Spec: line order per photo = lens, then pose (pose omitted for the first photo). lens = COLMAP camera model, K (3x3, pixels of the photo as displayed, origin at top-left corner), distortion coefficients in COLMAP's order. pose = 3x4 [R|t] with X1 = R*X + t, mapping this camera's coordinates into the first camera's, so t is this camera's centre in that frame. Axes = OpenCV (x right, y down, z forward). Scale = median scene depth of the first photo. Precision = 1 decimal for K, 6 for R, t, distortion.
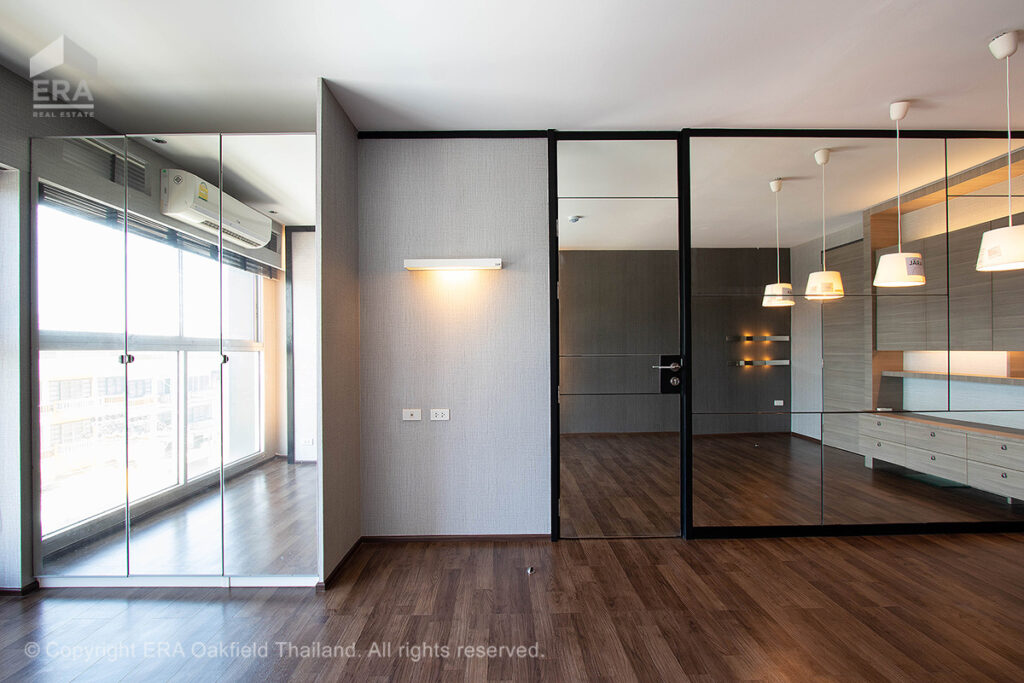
lens RADIAL K [[480.6, 0, 511.4], [0, 480.6, 350.9], [0, 0, 1]] dist [-0.002282, -0.000336]
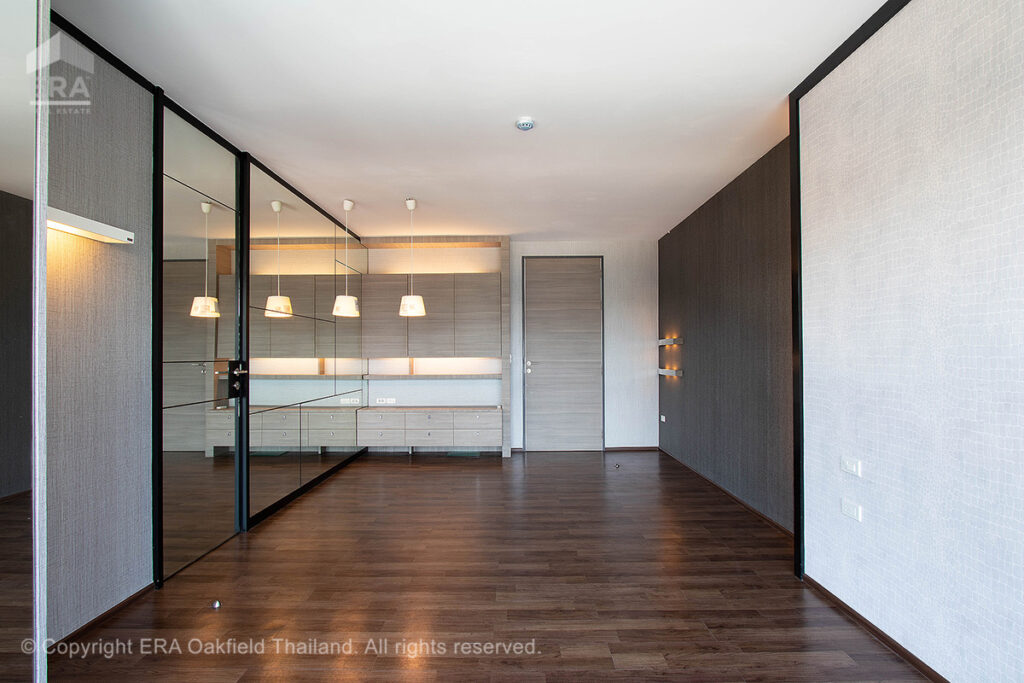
lens RADIAL K [[508.3, 0, 511.2], [0, 508.3, 348.6], [0, 0, 1]] dist [0.000438, 0.000037]
pose [[0.025591, 0.021920, 0.999432, -0.771931], [0.005018, 0.999744, -0.022055, 0.009664], [-0.999660, 0.005580, 0.025474, 0.374531]]
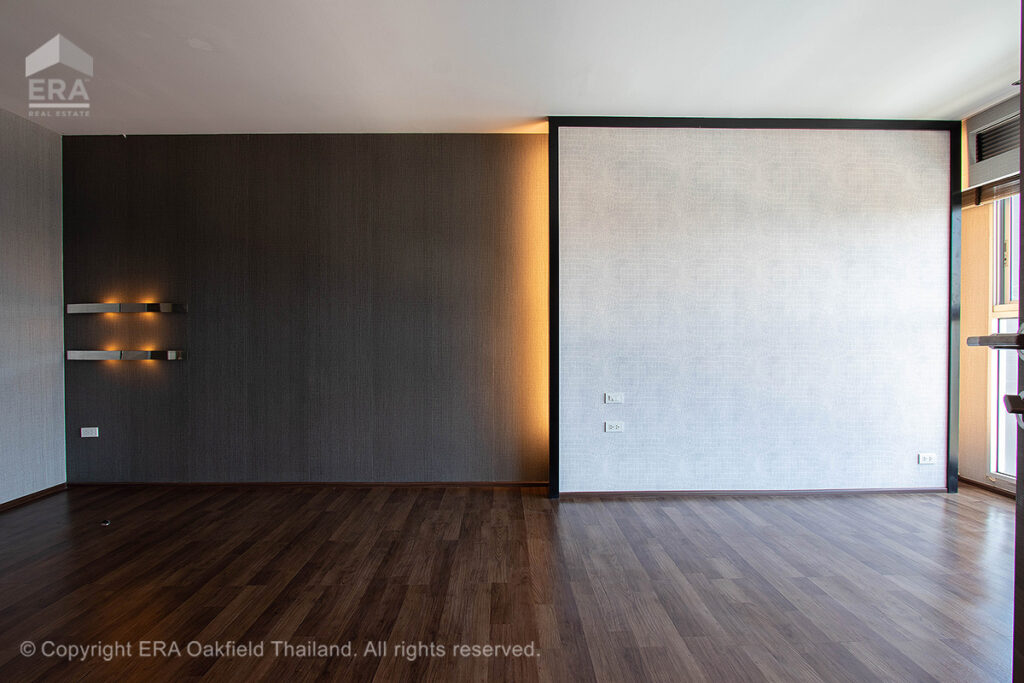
lens RADIAL K [[489.3, 0, 512.0], [0, 489.3, 341.5], [0, 0, 1]] dist [-0.017555, 0.000060]
pose [[-0.999896, 0.013888, 0.003803, 0.227734], [0.013910, 0.999887, 0.005657, 0.033188], [-0.003724, 0.005709, -0.999977, 0.994273]]
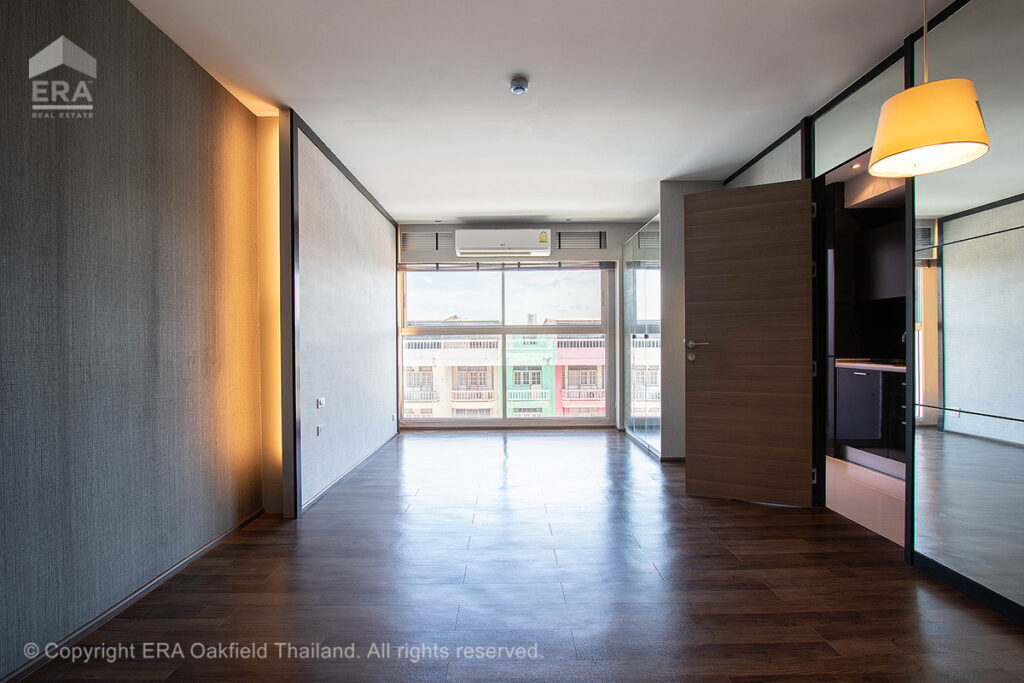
lens RADIAL K [[473.3, 0, 512.0], [0, 473.3, 341.5], [0, 0, 1]] dist [0.025412, 0.000028]
pose [[-0.005660, 0.005985, -0.999966, 1.155122], [0.007154, 0.999957, 0.005945, 0.021373], [0.999958, -0.007120, -0.005703, 0.357903]]
